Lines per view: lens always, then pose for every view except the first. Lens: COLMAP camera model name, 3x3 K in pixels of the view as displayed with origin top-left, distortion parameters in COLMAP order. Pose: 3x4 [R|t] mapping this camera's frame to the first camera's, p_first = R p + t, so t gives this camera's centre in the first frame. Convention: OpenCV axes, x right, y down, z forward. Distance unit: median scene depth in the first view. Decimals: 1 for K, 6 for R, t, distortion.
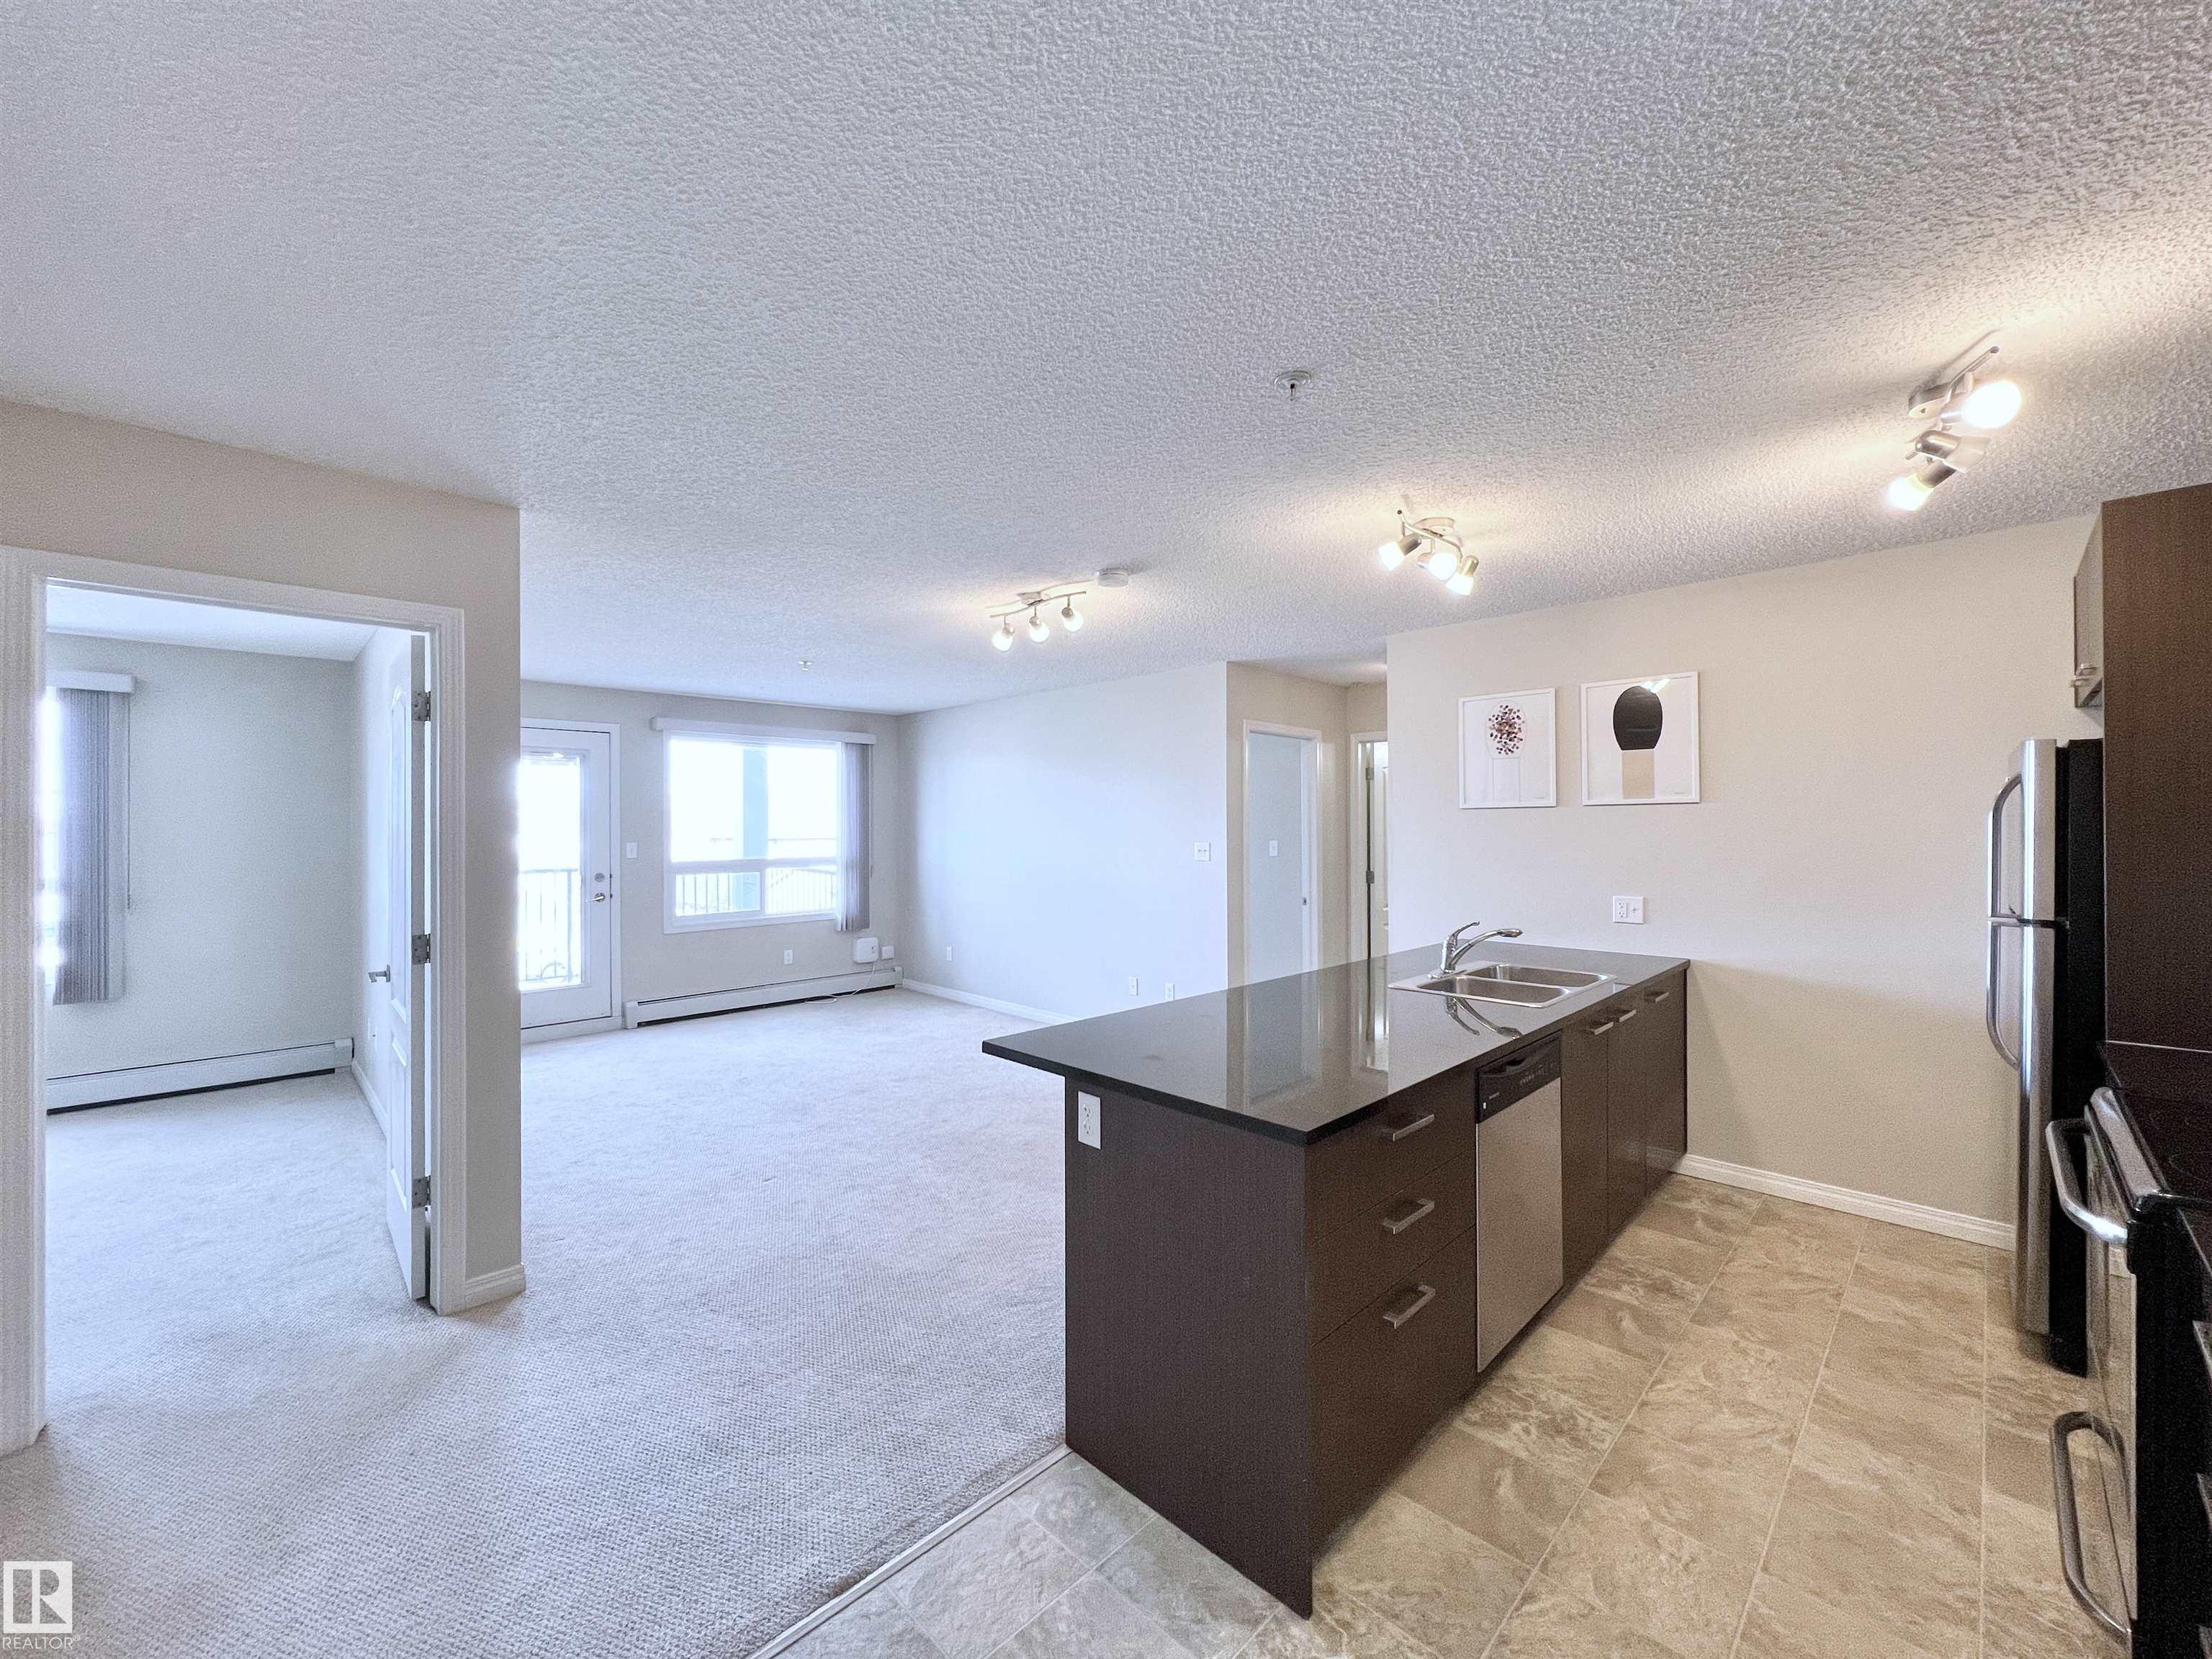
lens RADIAL K [[882.7, 0, 1100.7], [0, 882.7, 826.4], [0, 0, 1]] dist [-0.001344, -0.000034]
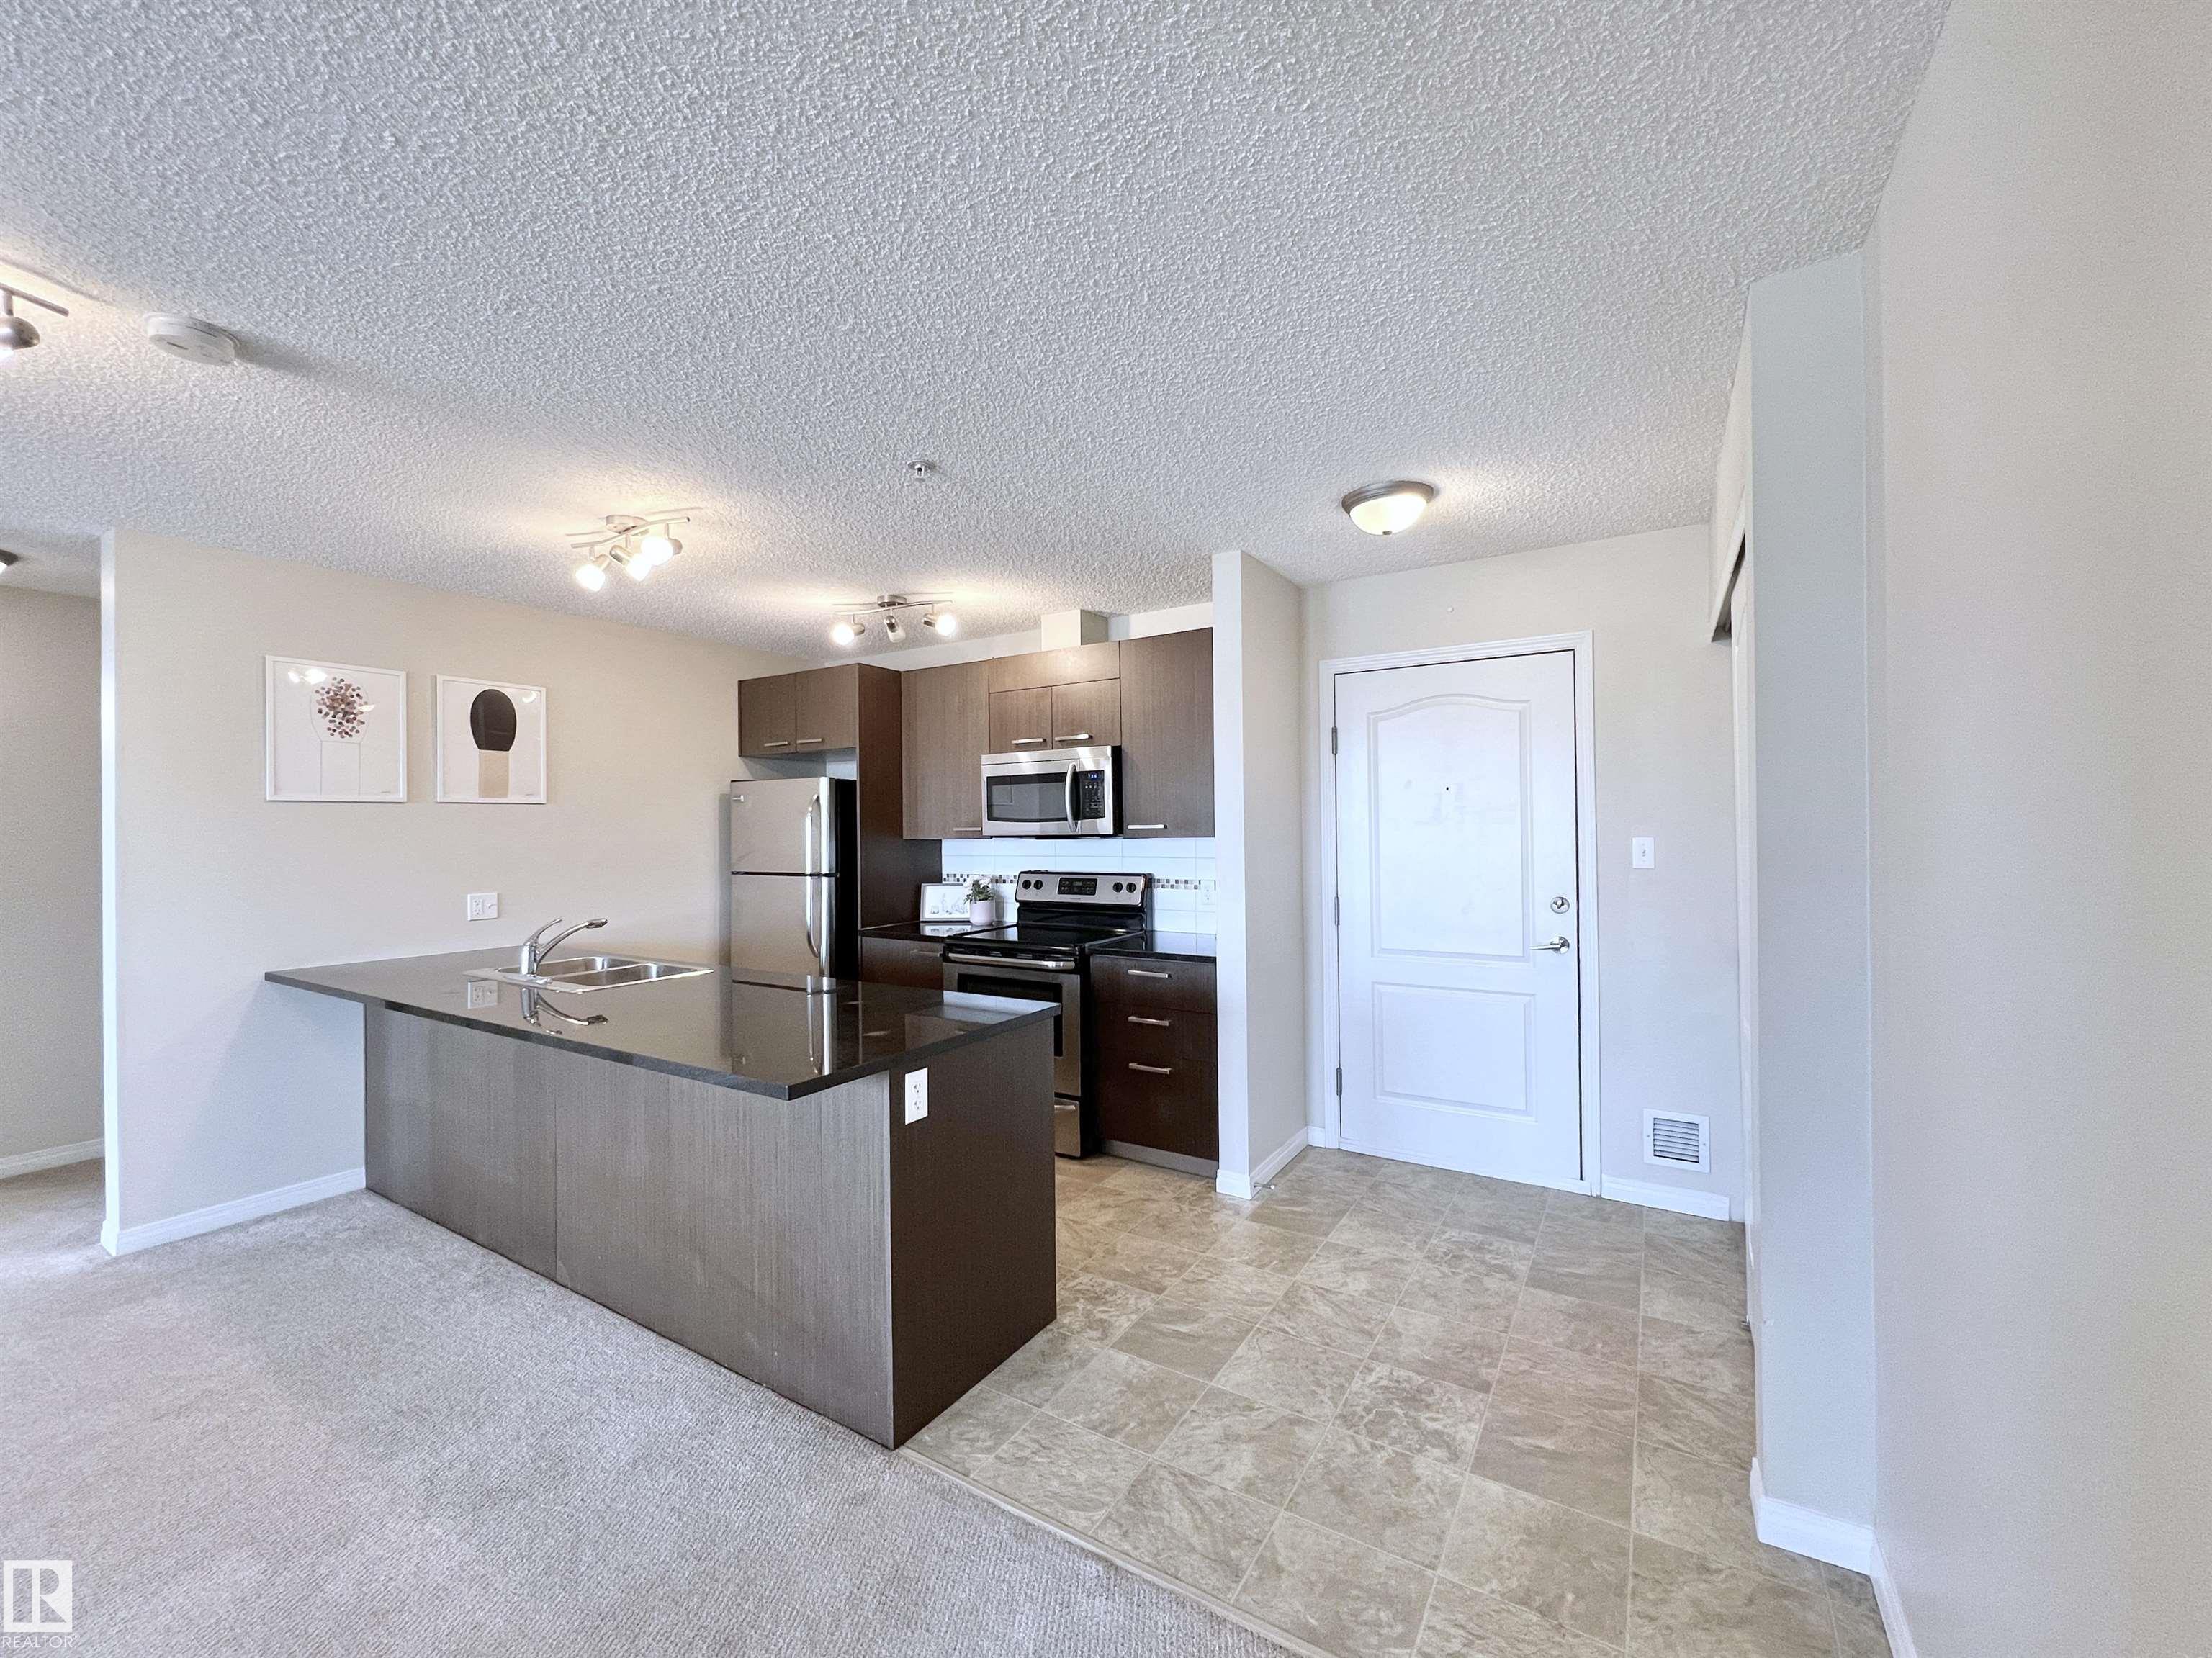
lens RADIAL K [[892.4, 0, 1097.3], [0, 892.4, 825.5], [0, 0, 1]] dist [-0.000909, -0.000031]
pose [[-0.225691, 0.009585, 0.974152, -0.474913], [0.008819, 0.999931, -0.007796, 0.012840], [-0.974159, 0.006831, -0.225760, 0.454389]]
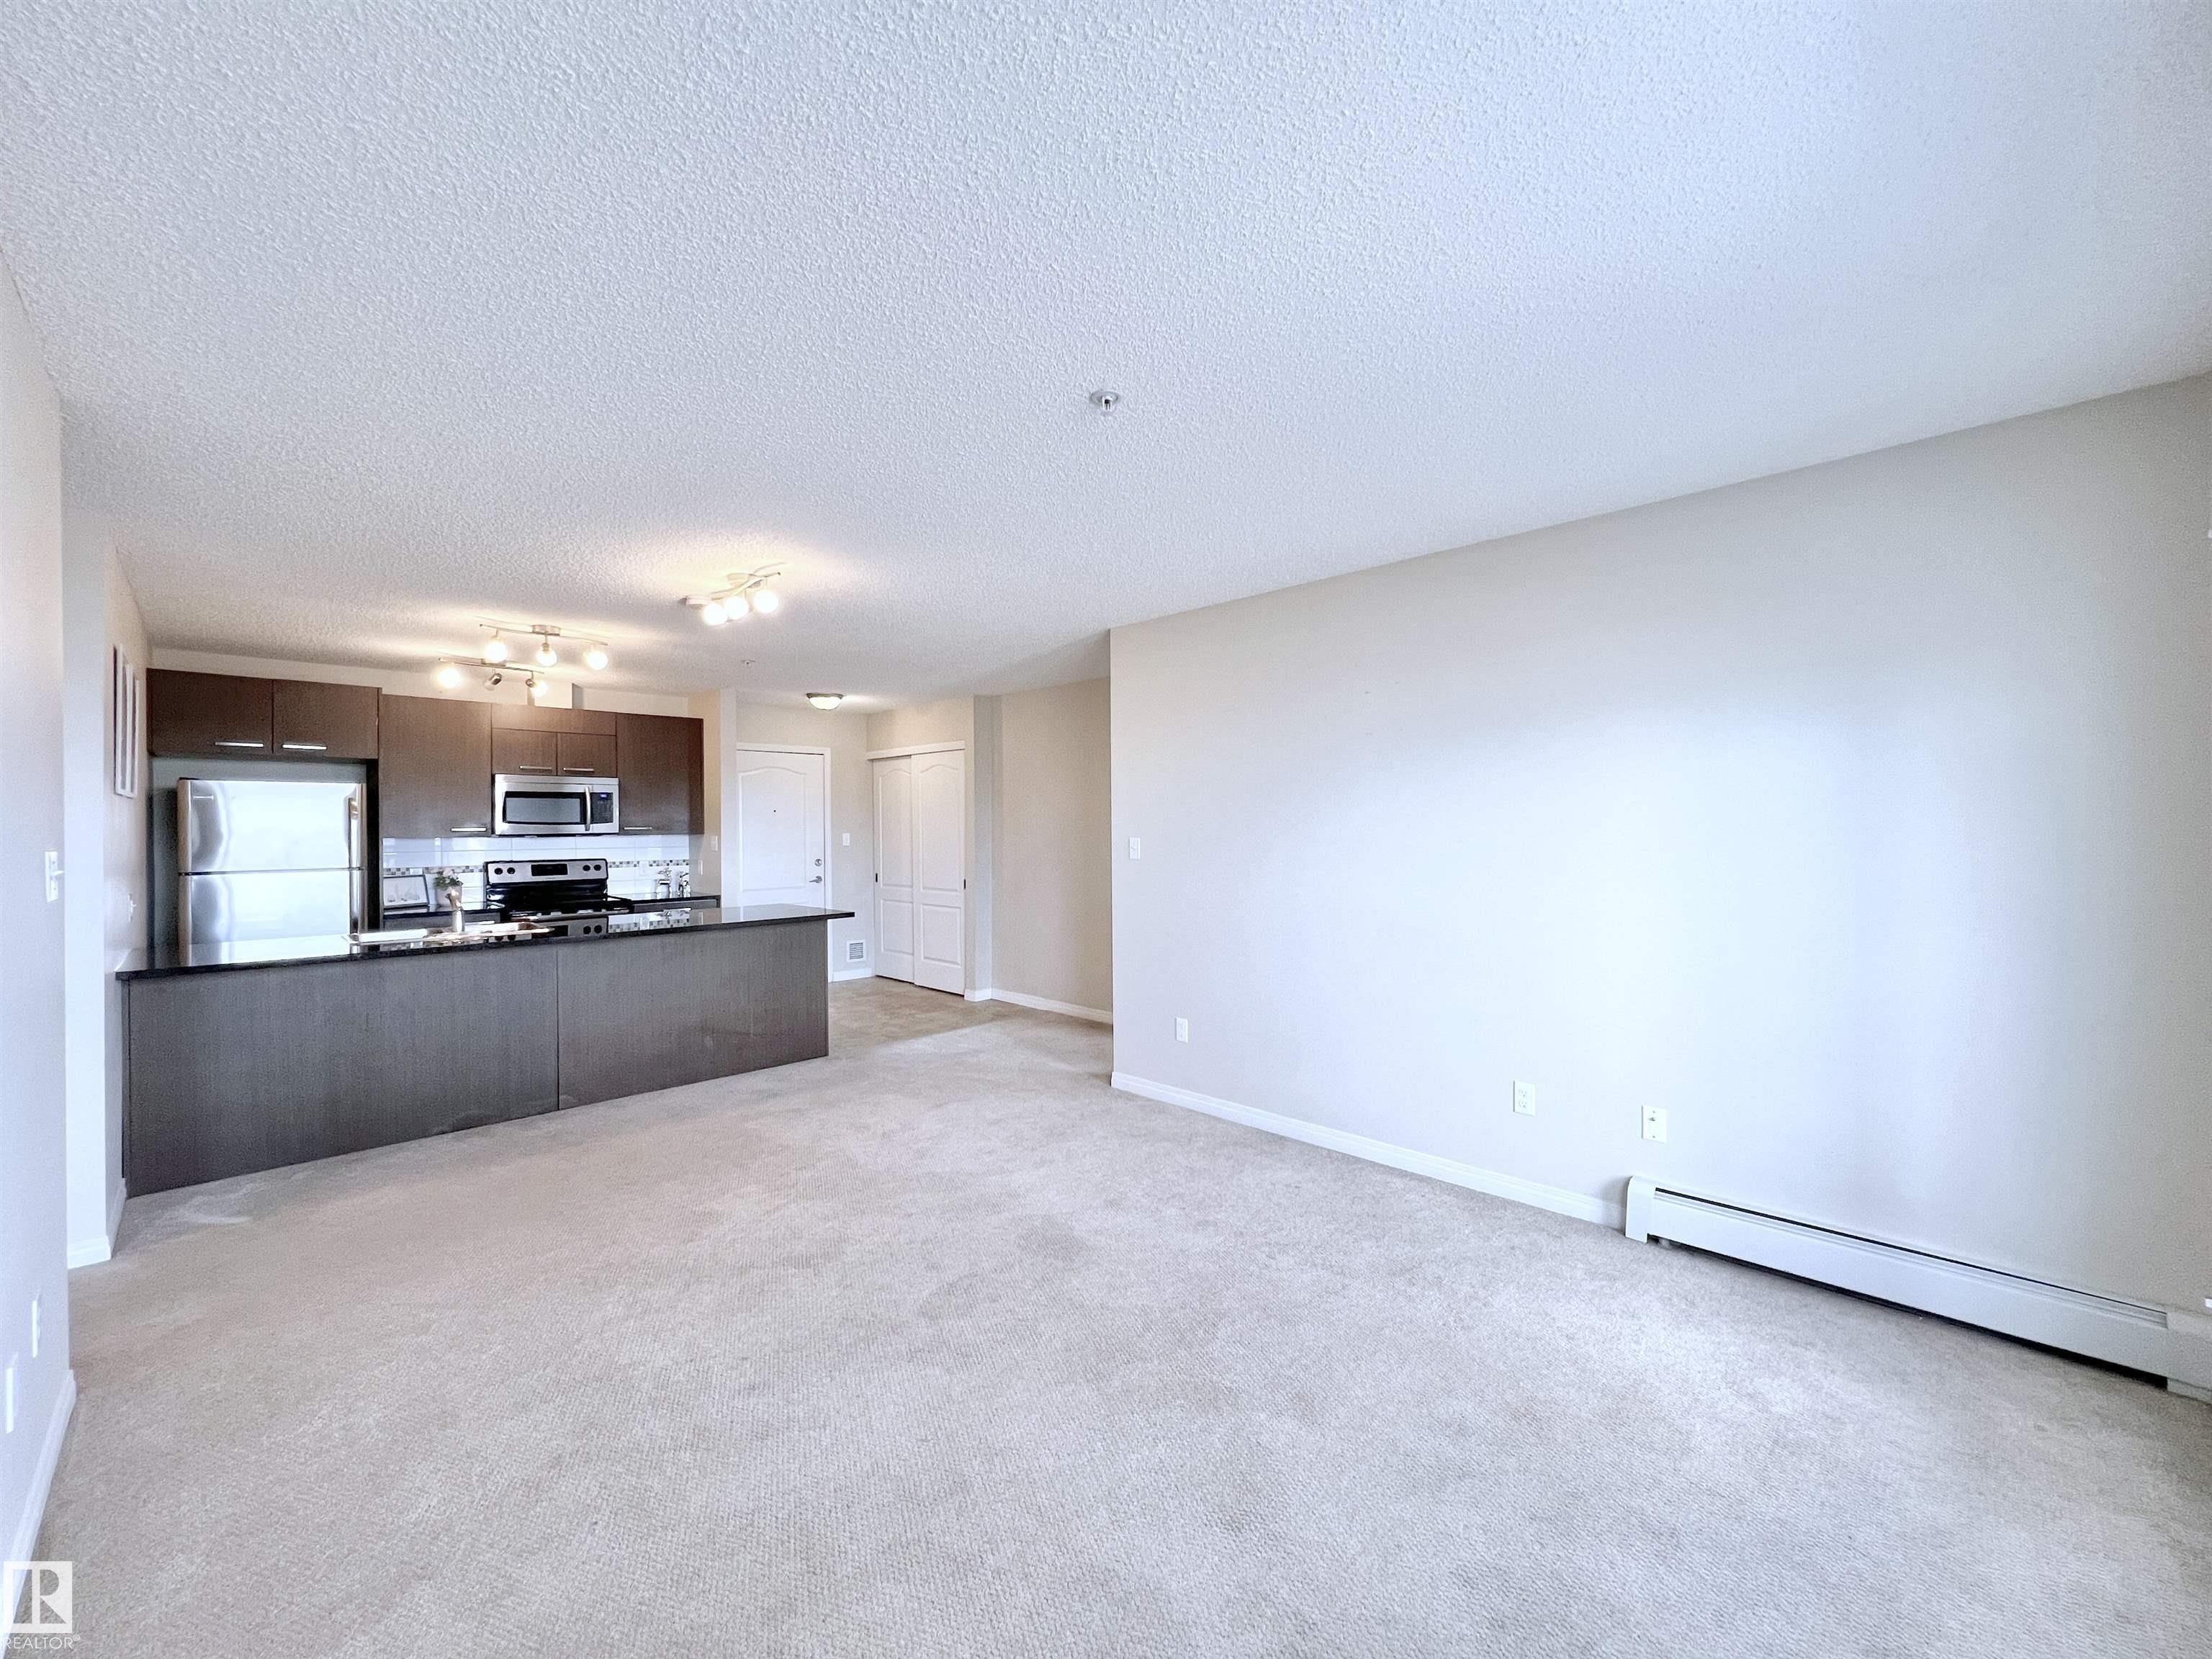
lens RADIAL K [[882.7, 0, 1100.7], [0, 882.7, 826.4], [0, 0, 1]] dist [-0.001344, -0.000034]
pose [[-0.999942, 0.010558, -0.002044, -0.384920], [0.010562, 0.999942, -0.002141, 0.015549], [0.002022, -0.002162, -0.999996, 1.645028]]
